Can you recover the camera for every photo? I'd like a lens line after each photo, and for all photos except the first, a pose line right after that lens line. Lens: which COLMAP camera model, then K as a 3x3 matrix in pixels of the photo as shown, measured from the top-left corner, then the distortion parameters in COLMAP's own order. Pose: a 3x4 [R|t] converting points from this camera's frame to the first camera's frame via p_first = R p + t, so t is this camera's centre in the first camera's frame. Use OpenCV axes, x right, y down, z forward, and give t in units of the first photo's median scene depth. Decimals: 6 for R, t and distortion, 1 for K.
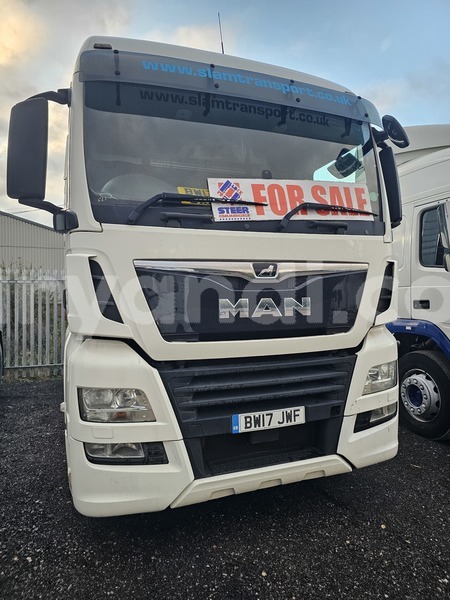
lens RADIAL K [[400.1, 0, 225.0], [0, 400.1, 300.0], [0, 0, 1]] dist [0.061343, -0.069631]
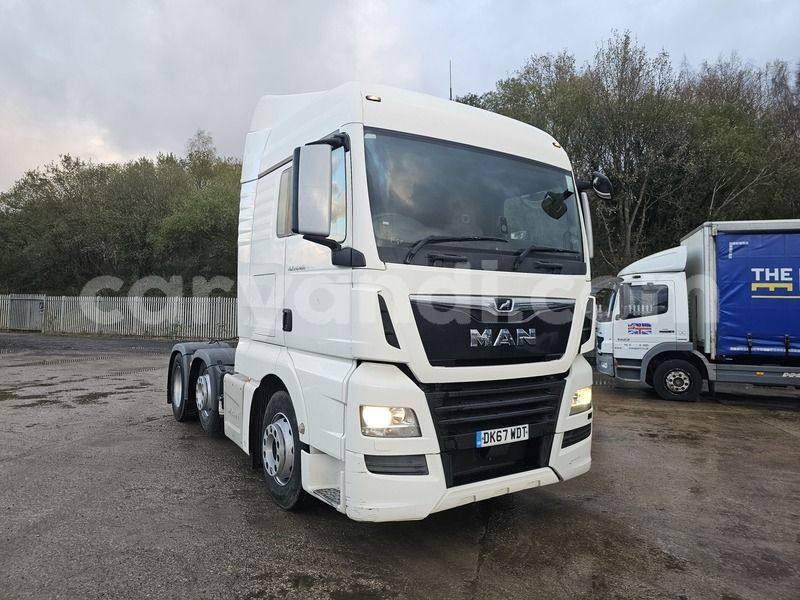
lens RADIAL K [[533.5, 0, 400.0], [0, 533.5, 300.0], [0, 0, 1]] dist [0.061343, -0.069631]
pose [[0.975844, 0.032451, 0.216045, -0.525518], [-0.026392, 0.999175, -0.030871, -0.033145], [-0.216869, 0.024423, 0.975895, -0.436367]]
